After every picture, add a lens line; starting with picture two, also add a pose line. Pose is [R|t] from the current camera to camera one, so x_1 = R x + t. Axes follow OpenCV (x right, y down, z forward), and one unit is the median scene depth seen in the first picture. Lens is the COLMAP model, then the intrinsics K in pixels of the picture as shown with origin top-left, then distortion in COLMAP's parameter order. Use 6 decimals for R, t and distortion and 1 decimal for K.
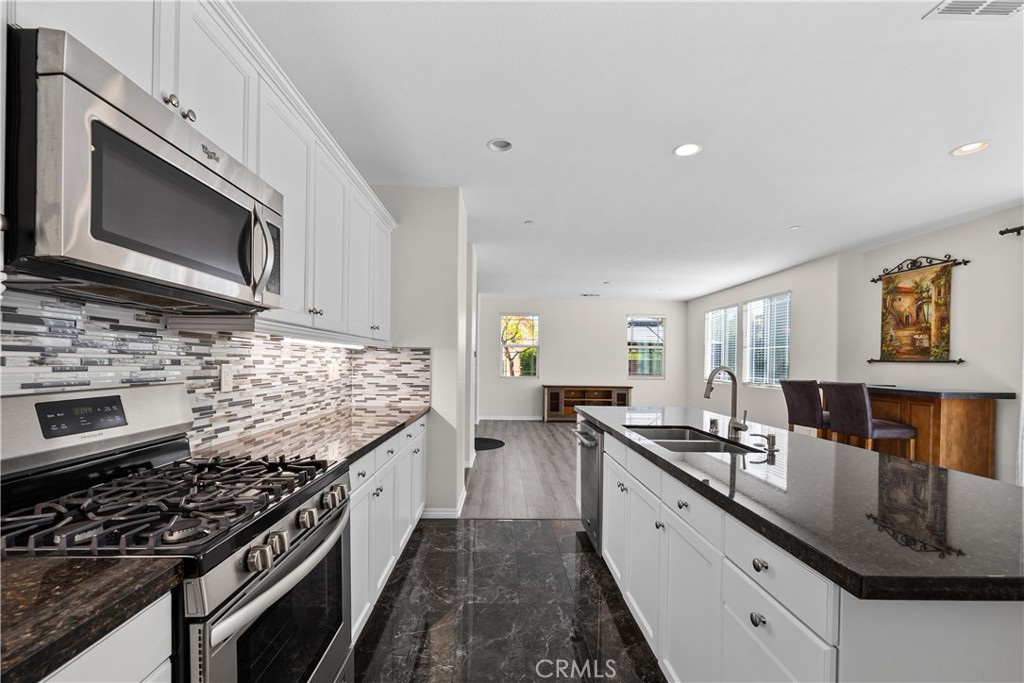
lens RADIAL K [[413.7, 0, 506.2], [0, 413.7, 363.7], [0, 0, 1]] dist [-0.003123, -0.000439]
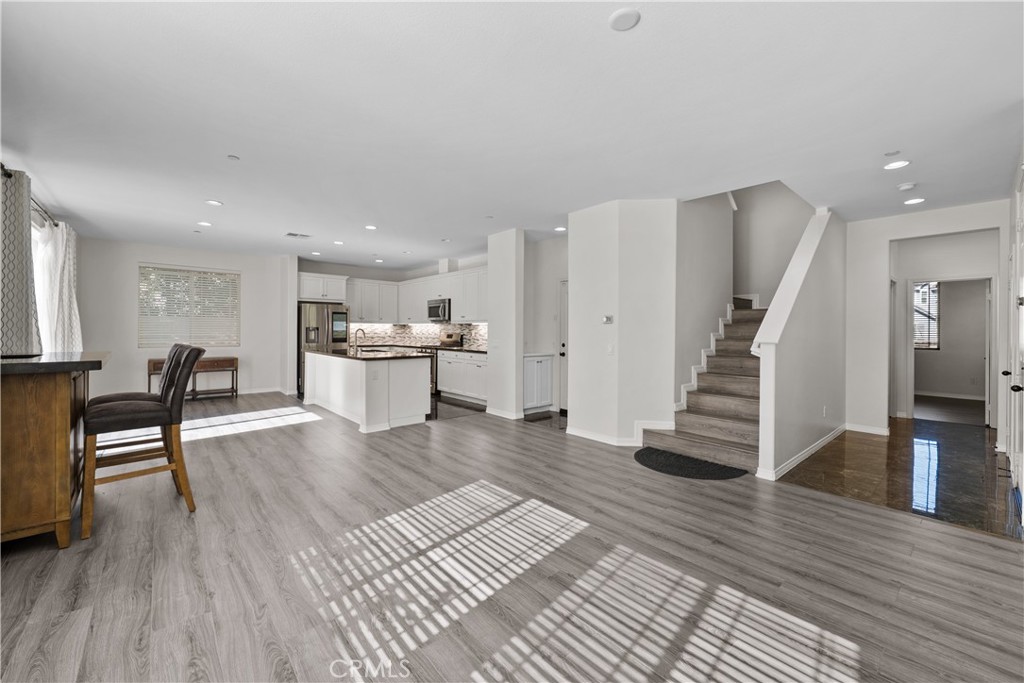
lens RADIAL K [[405.7, 0, 512.0], [0, 405.7, 341.5], [0, 0, 1]] dist [-0.002636, -0.000373]
pose [[-0.763733, 0.002365, -0.645528, 0.104978], [-0.016073, 0.999614, 0.022680, 0.001050], [0.645332, 0.027697, -0.763400, 0.266942]]
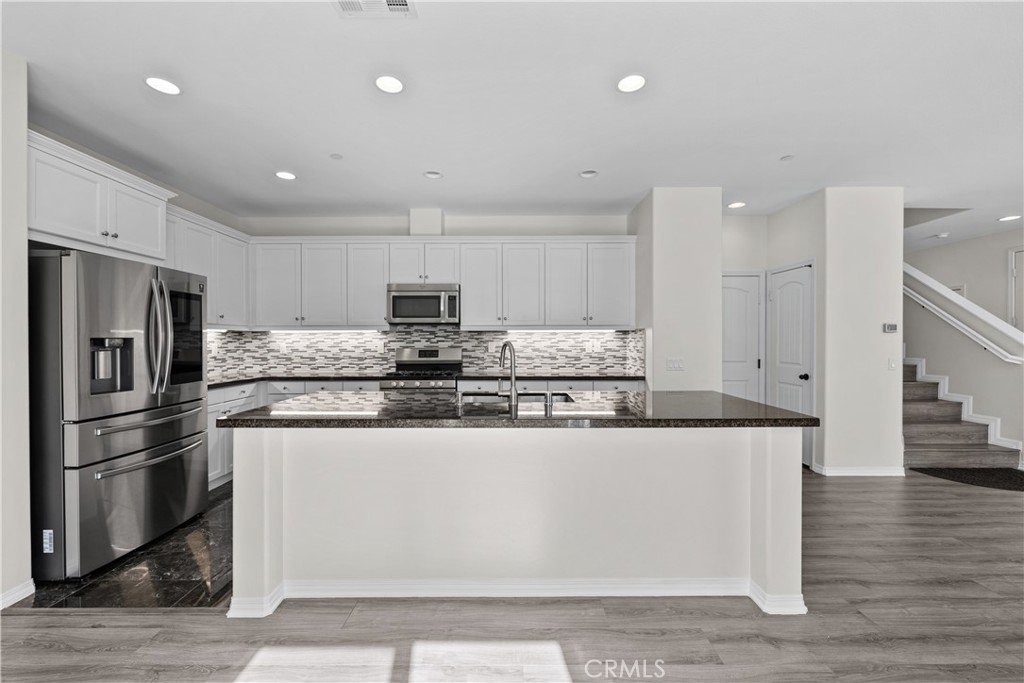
lens RADIAL K [[405.7, 0, 512.0], [0, 405.7, 341.5], [0, 0, 1]] dist [-0.002636, -0.000373]
pose [[-0.019265, -0.008151, -0.999781, 0.108660], [-0.001282, 0.999966, -0.008128, 0.001156], [0.999814, 0.001125, -0.019275, 0.068699]]
